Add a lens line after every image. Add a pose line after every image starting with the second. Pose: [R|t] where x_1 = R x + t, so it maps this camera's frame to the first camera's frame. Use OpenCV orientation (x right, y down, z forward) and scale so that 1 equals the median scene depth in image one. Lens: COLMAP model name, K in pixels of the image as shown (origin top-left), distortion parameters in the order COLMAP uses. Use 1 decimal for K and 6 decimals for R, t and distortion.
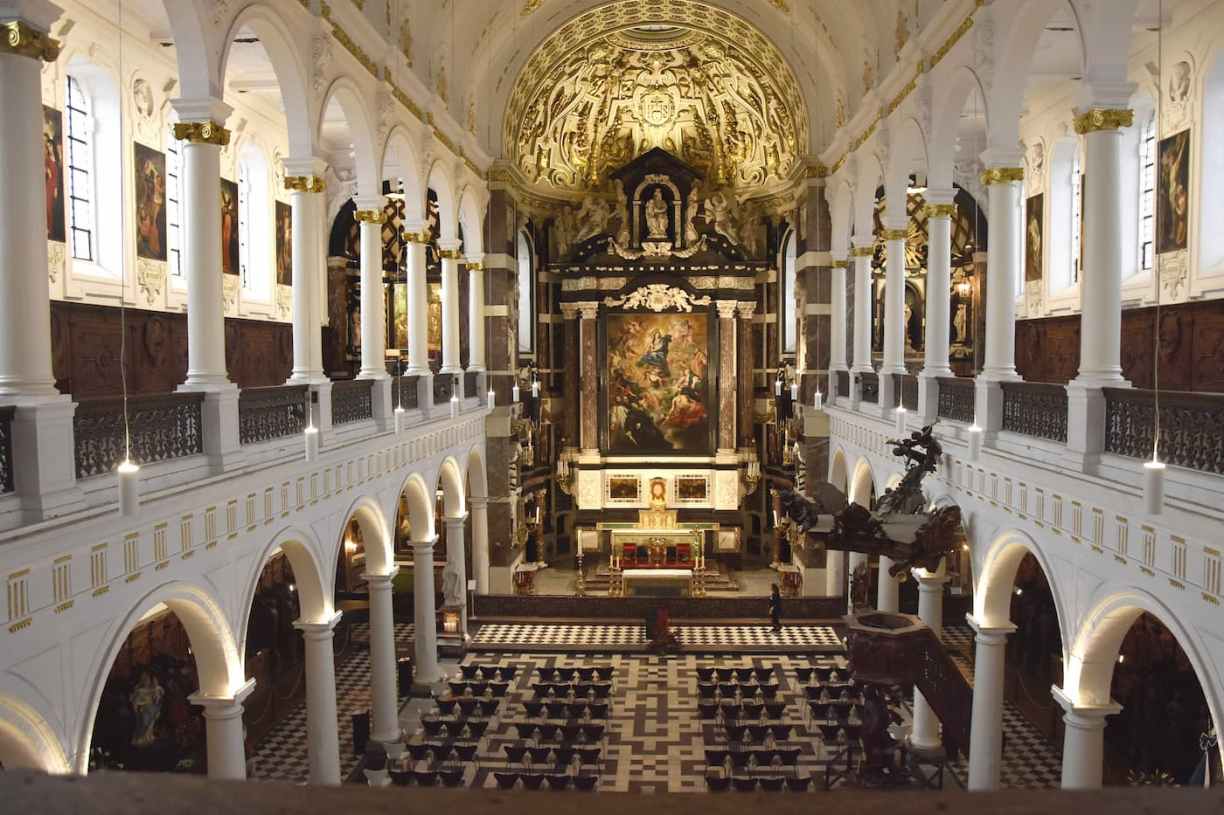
lens RADIAL K [[1111.7, 0, 614.1], [0, 1111.7, 410.5], [0, 0, 1]] dist [-0.138390, 0.098800]
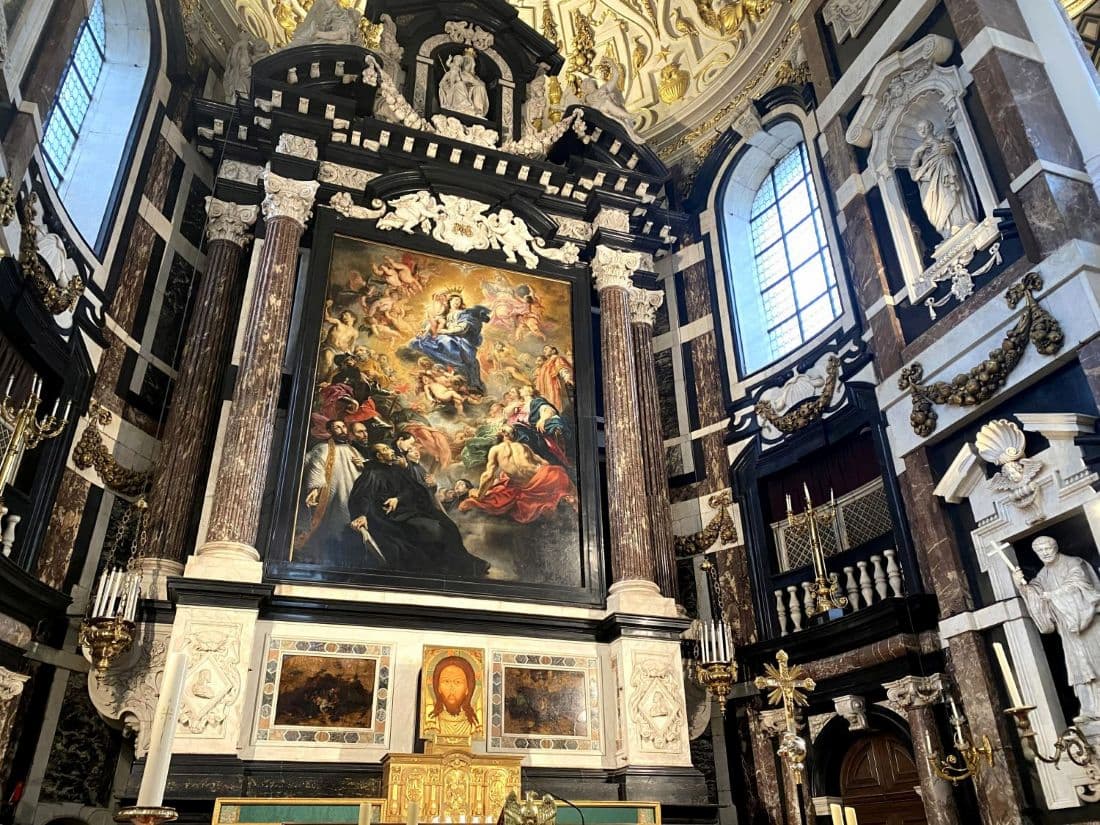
lens RADIAL K [[848.4, 0, 558.0], [0, 848.4, 417.3], [0, 0, 1]] dist [0.041159, -0.019045]
pose [[0.927898, 0.165802, 0.333938, -0.022396], [0.036791, 0.850584, -0.524550, 0.130429], [-0.371013, 0.499015, 0.783156, 0.765303]]
